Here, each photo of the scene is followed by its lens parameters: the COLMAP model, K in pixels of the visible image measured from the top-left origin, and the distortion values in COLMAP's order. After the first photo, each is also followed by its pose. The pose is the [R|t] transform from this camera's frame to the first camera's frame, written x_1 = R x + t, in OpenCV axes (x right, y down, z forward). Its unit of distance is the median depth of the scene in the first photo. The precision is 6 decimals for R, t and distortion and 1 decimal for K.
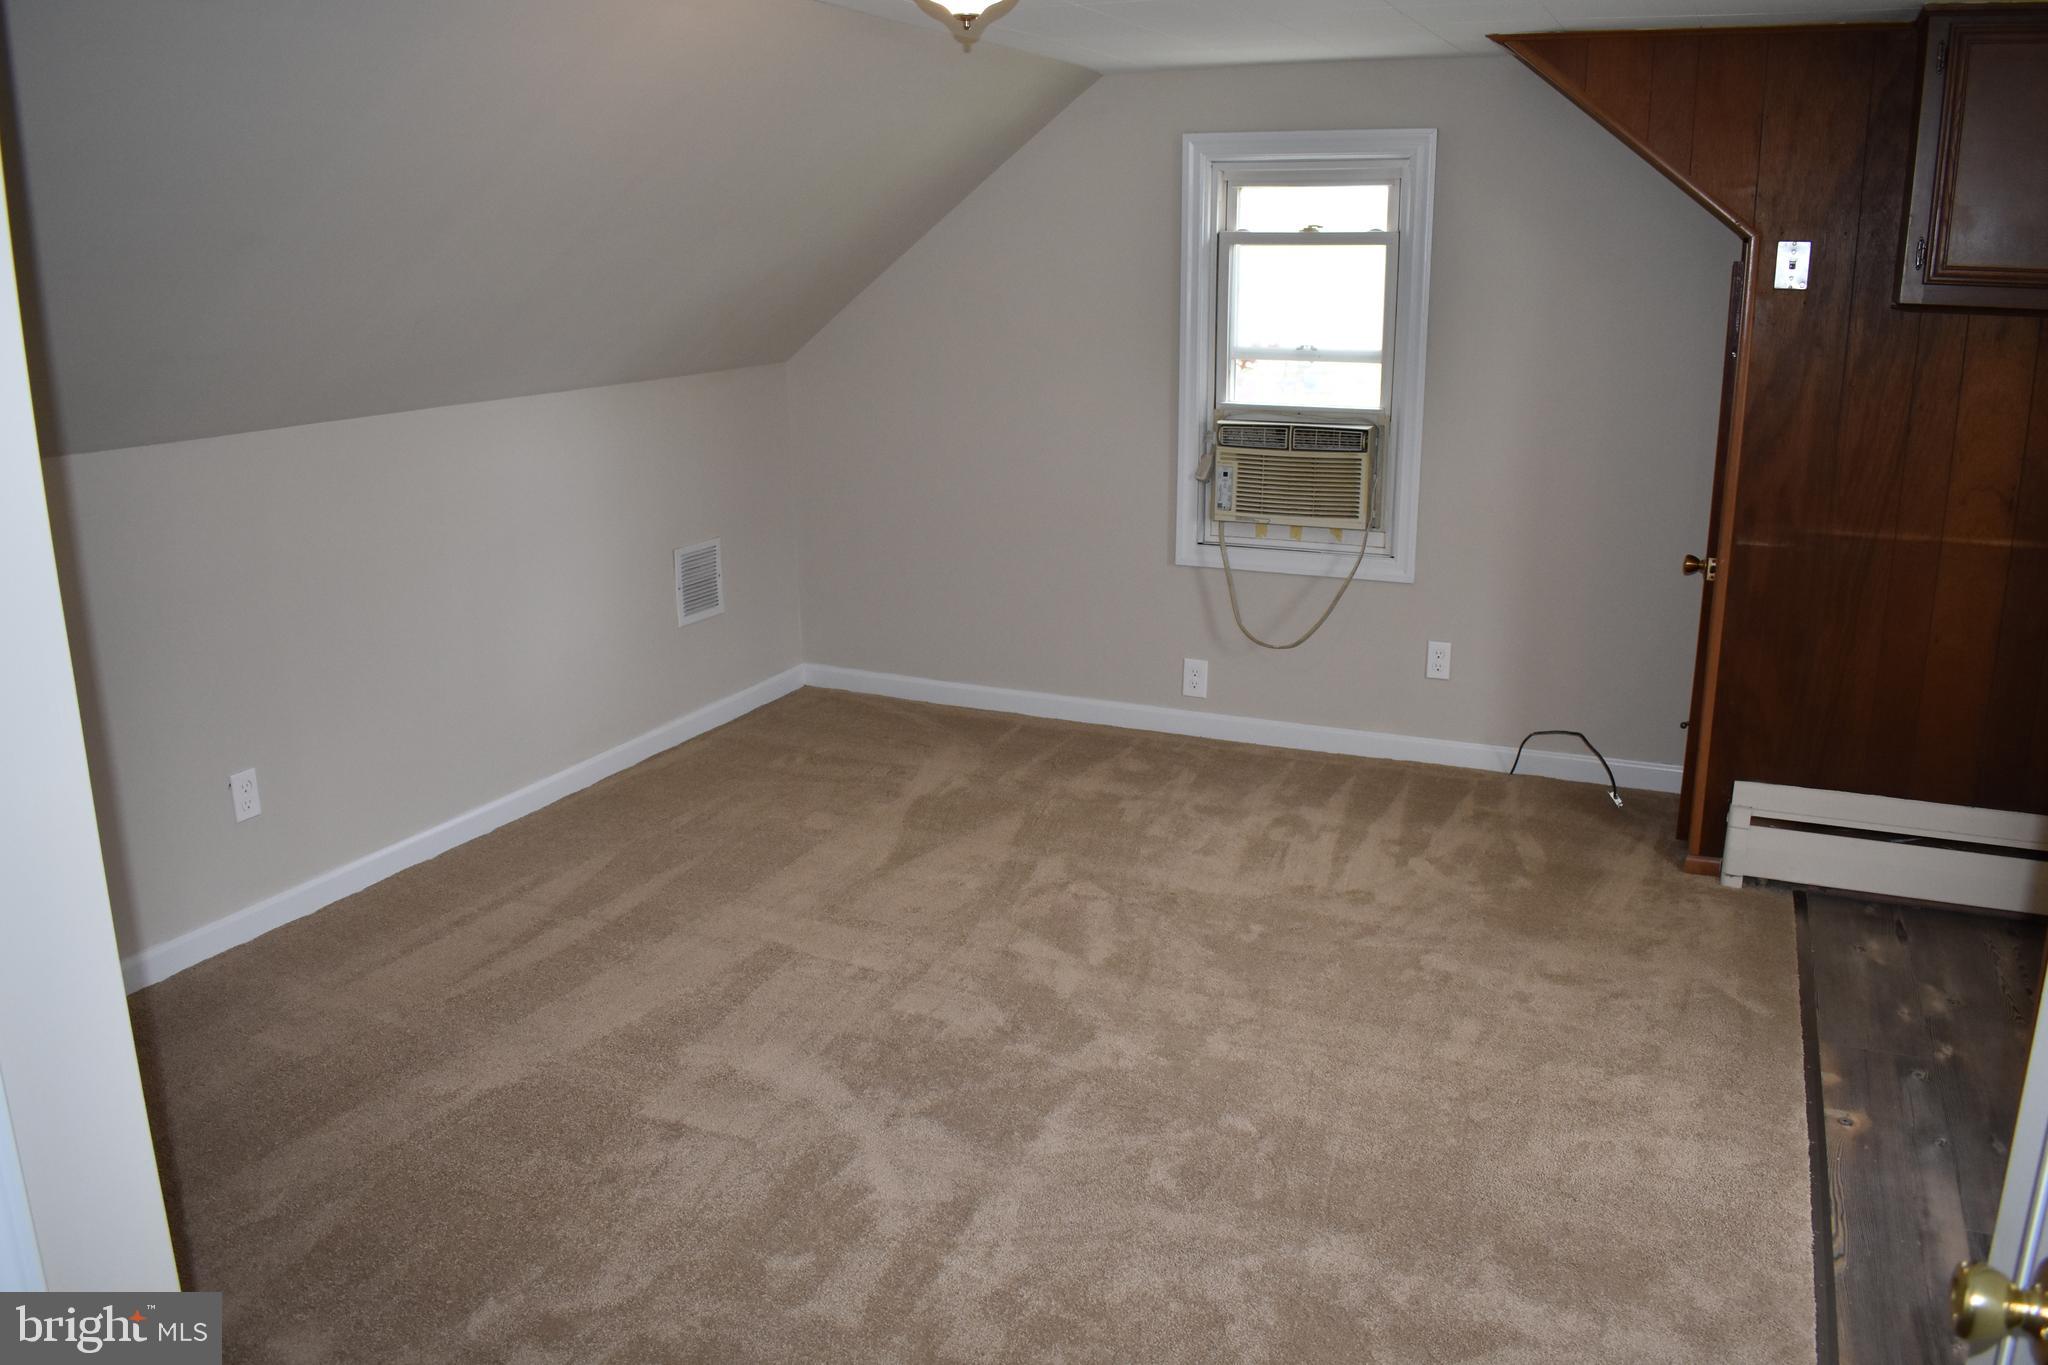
lens RADIAL K [[1594.9, 0, 1023.2], [0, 1594.9, 675.1], [0, 0, 1]] dist [-0.098498, 0.017785]
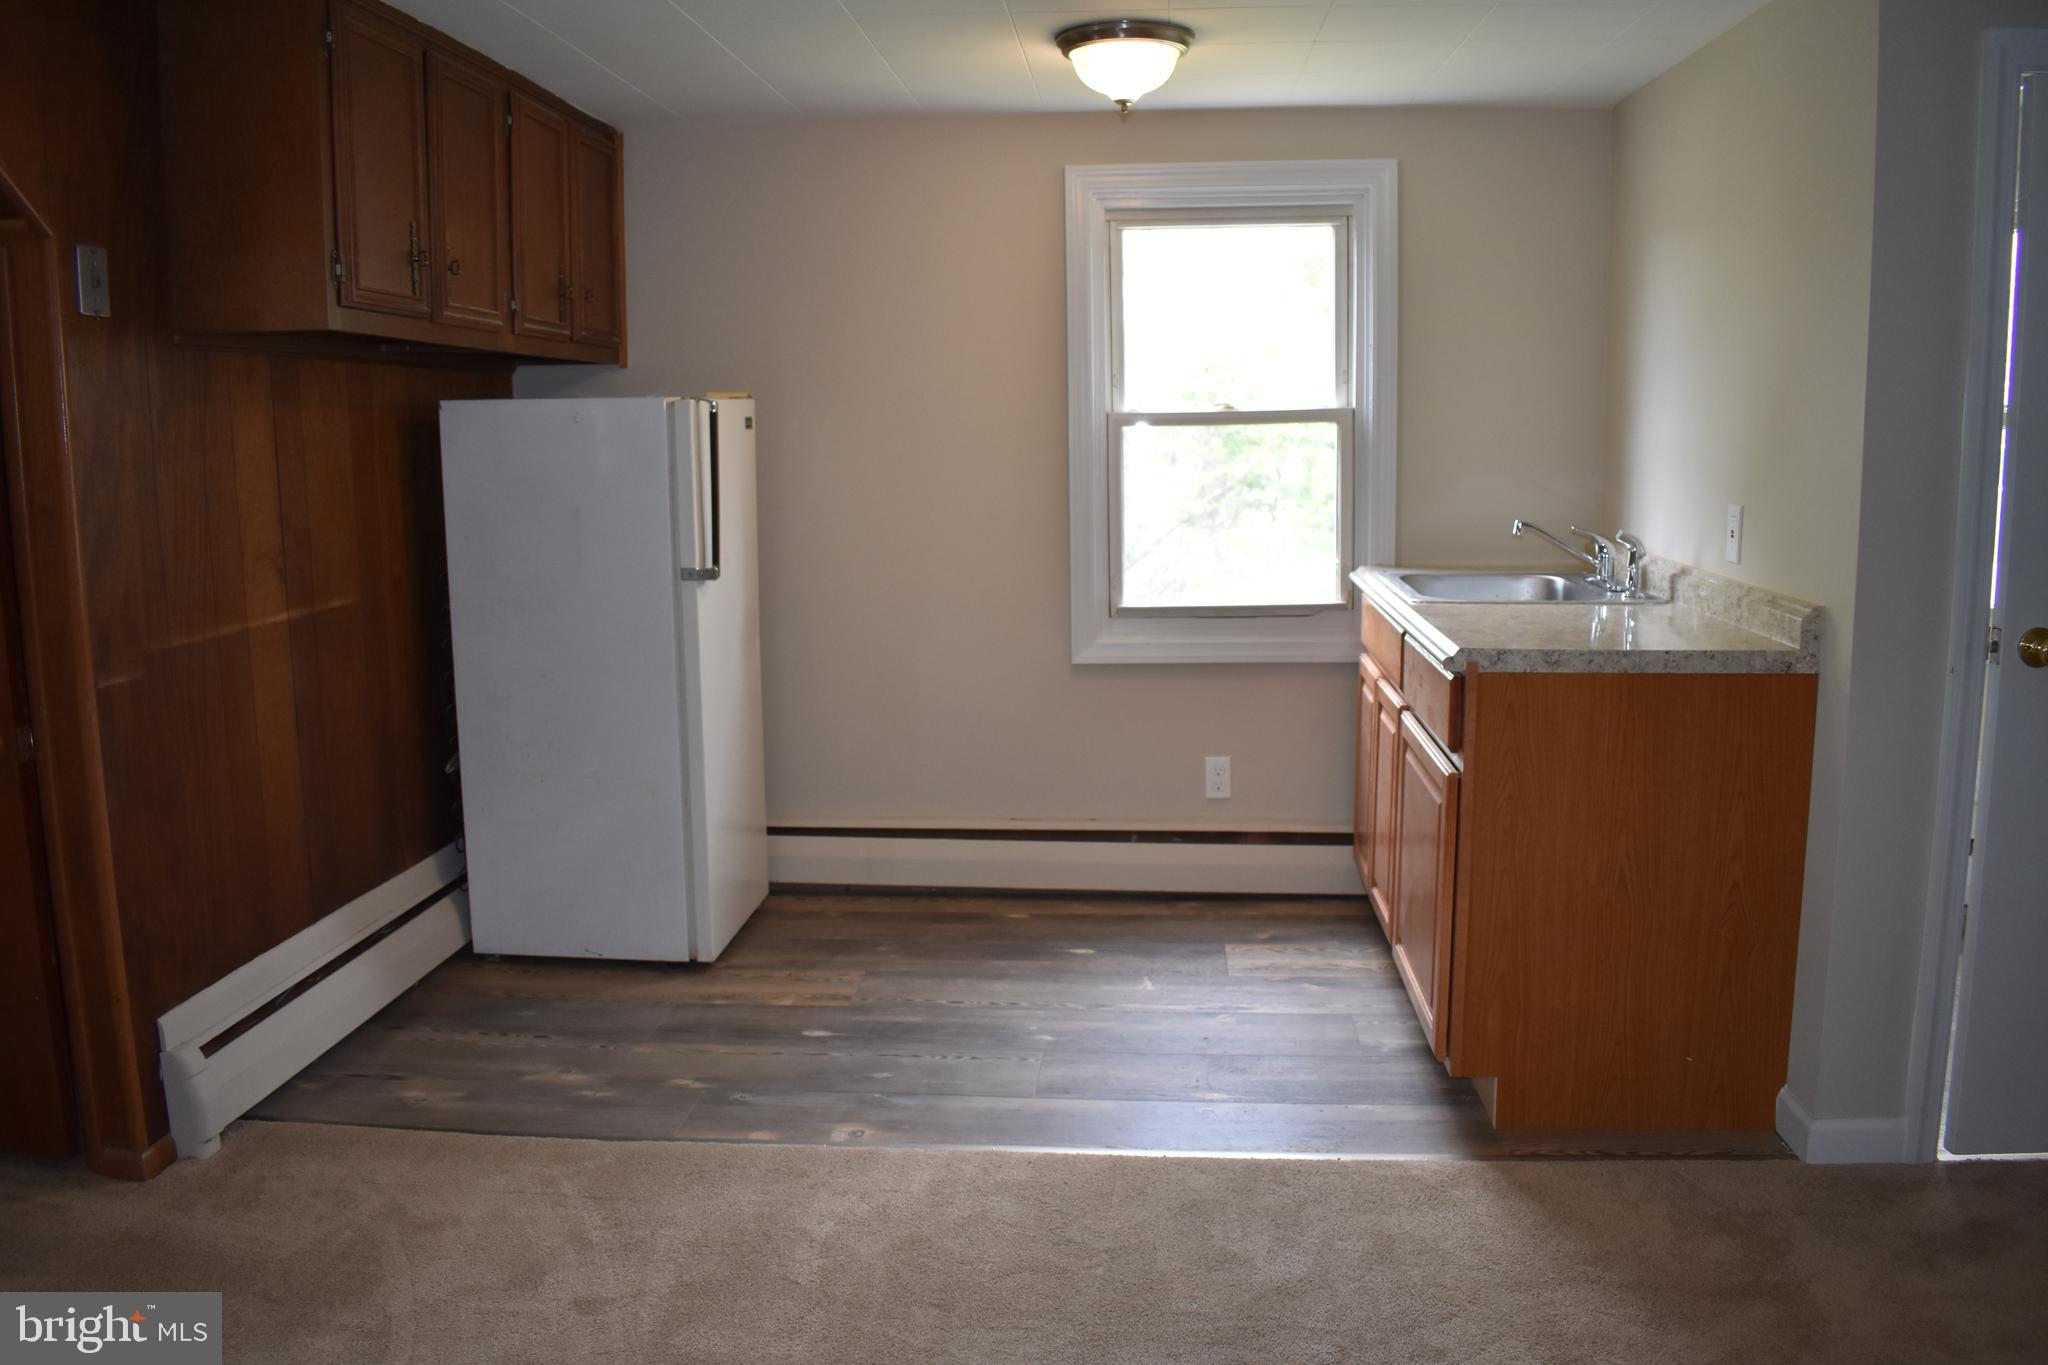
lens RADIAL K [[1594.9, 0, 1023.2], [0, 1594.9, 675.1], [0, 0, 1]] dist [-0.098498, 0.017785]
pose [[-0.326527, -0.142428, 0.934395, -0.322606], [0.241965, 0.943043, 0.228302, -0.153806], [-0.913692, 0.300638, -0.273466, 0.860652]]
